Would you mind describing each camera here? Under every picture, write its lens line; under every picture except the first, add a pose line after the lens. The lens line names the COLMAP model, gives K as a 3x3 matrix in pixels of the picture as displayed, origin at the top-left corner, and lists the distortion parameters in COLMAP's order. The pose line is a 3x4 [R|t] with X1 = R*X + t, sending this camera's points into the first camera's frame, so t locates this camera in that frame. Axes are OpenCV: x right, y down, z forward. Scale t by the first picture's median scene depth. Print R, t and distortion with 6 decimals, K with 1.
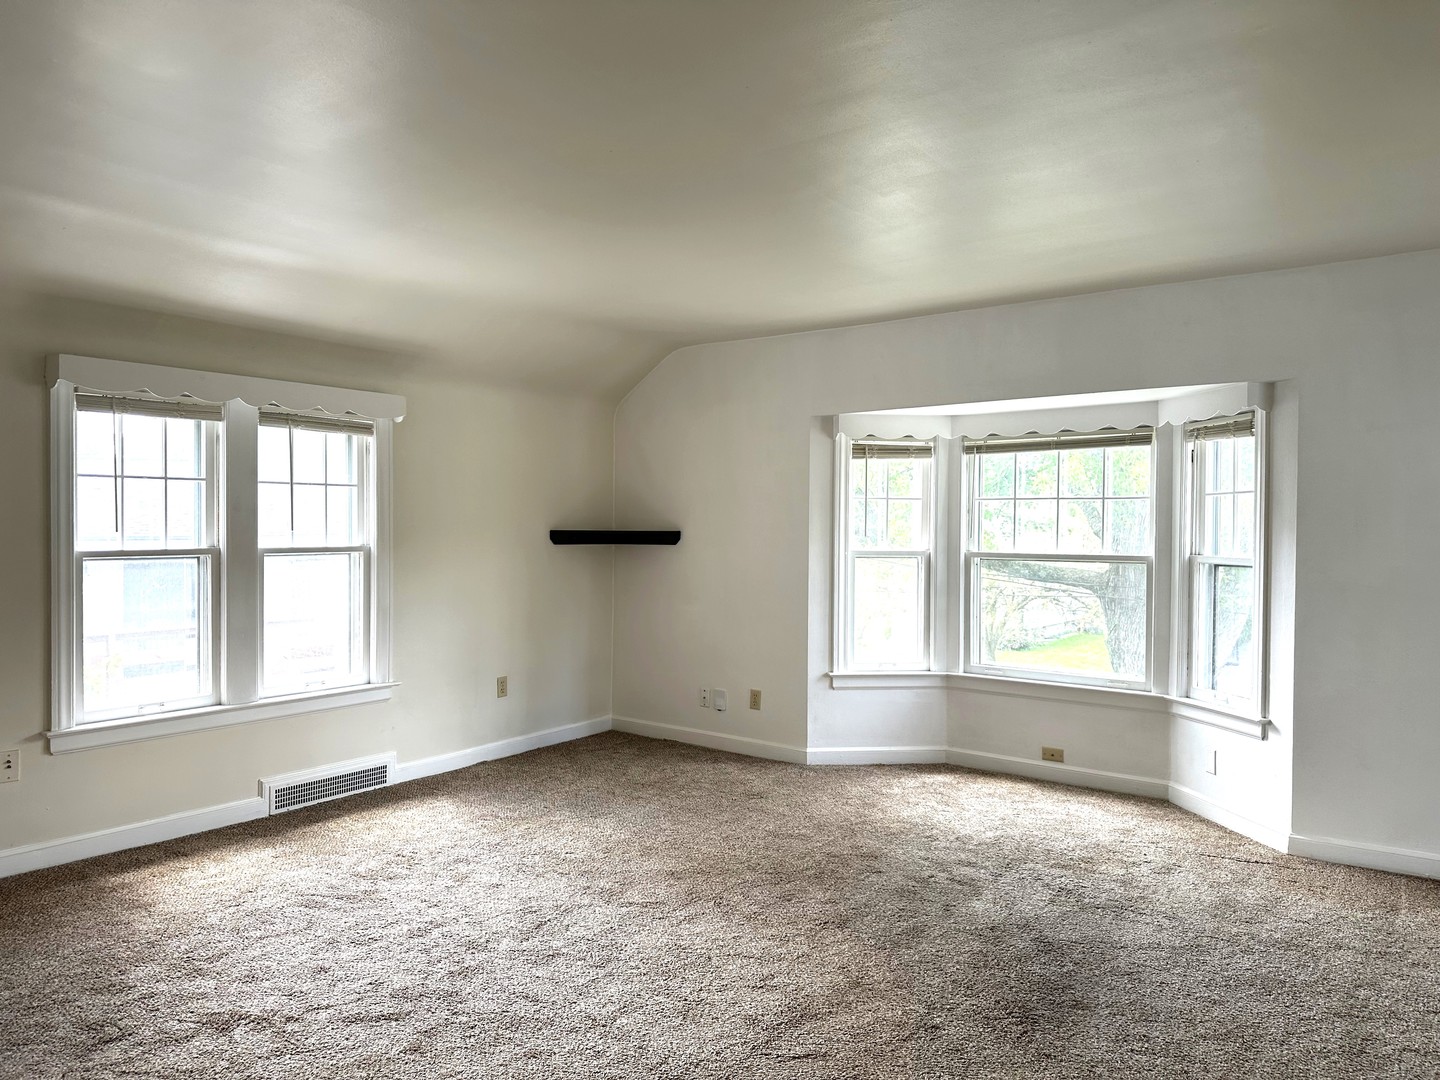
lens RADIAL K [[999.2, 0, 714.8], [0, 999.2, 542.6], [0, 0, 1]] dist [0.158546, -0.211077]
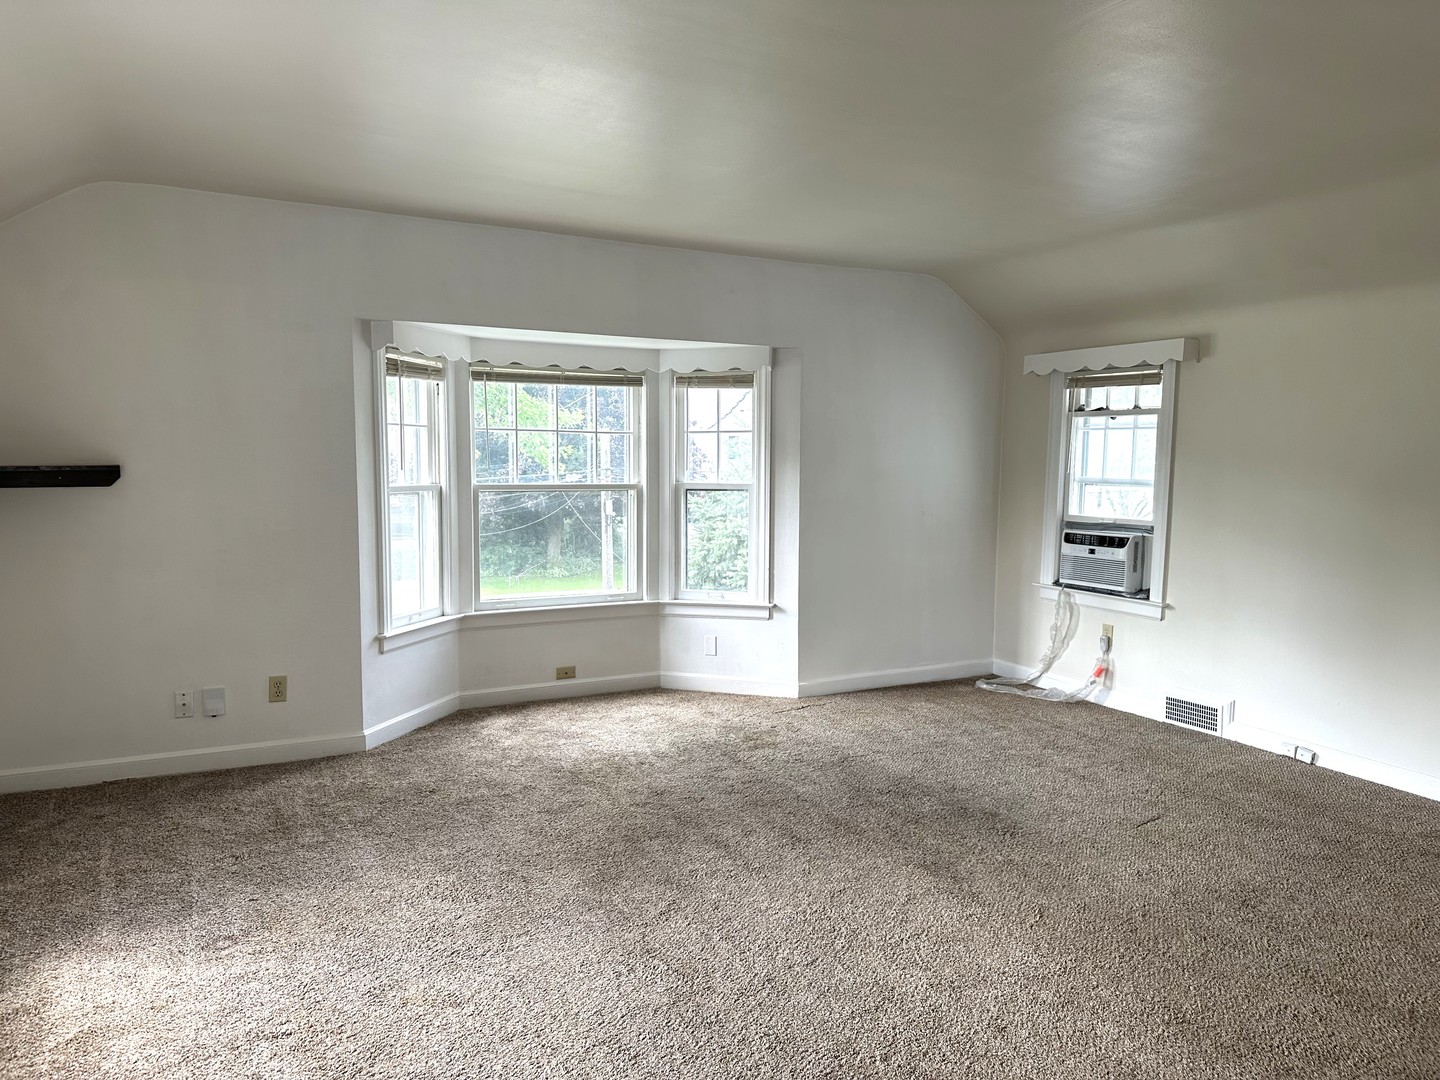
lens RADIAL K [[999.2, 0, 714.8], [0, 999.2, 542.6], [0, 0, 1]] dist [0.158546, -0.211077]
pose [[0.441243, -0.079939, 0.893820, -0.560622], [0.011853, 0.996457, 0.083267, -0.014240], [-0.897309, -0.026147, 0.440627, 0.425104]]
